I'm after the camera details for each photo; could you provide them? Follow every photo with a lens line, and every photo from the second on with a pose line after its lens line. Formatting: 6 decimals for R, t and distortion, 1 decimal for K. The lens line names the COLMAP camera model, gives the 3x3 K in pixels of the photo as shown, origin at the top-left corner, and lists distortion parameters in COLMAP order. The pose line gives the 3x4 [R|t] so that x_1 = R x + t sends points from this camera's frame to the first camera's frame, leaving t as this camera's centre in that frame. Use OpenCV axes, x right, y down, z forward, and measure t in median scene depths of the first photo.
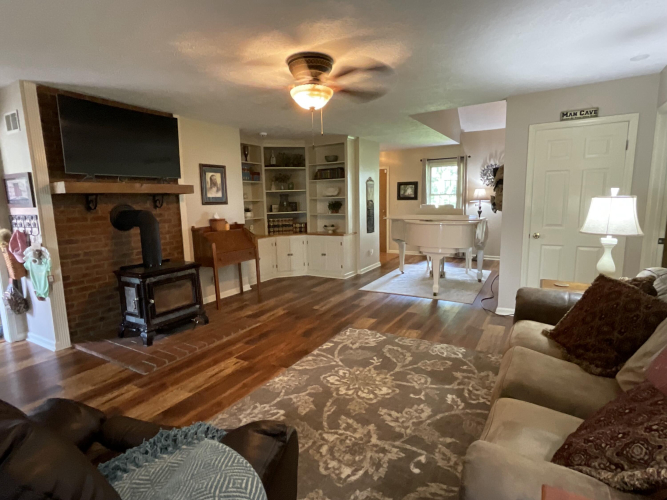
lens RADIAL K [[355.6, 0, 333.3], [0, 355.6, 248.7], [0, 0, 1]] dist [-0.008081, 0.000709]
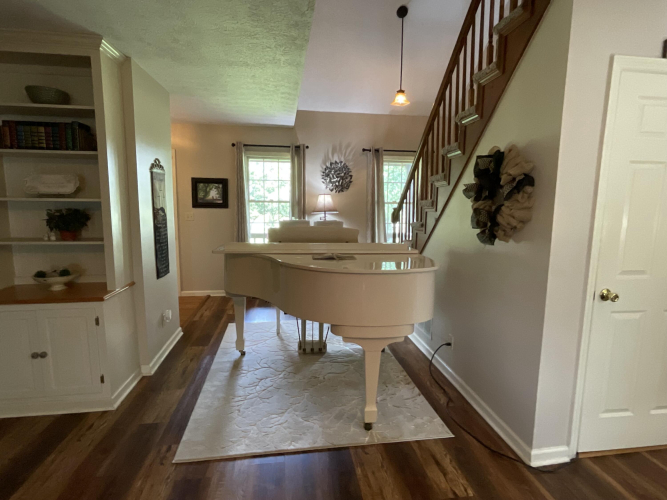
lens RADIAL K [[355.6, 0, 333.7], [0, 355.6, 248.6], [0, 0, 1]] dist [-0.008081, 0.000709]
pose [[0.786879, -0.046630, 0.615343, -0.010179], [0.057639, 0.998336, 0.001947, -0.104725], [-0.614409, 0.033935, 0.788257, 0.728477]]
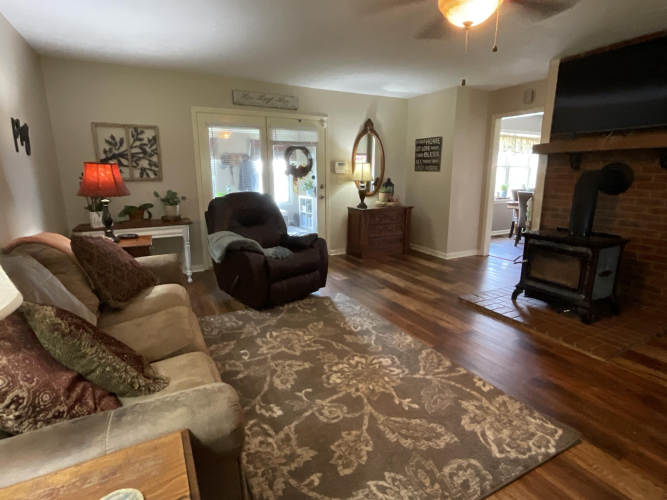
lens RADIAL K [[355.6, 0, 333.2], [0, 355.6, 253.4], [0, 0, 1]] dist [-0.008081, 0.000709]
pose [[-0.524613, 0.213812, -0.824054, 0.609034], [-0.105143, 0.944266, 0.311939, -0.130154], [0.844823, 0.250291, -0.472894, 1.003423]]
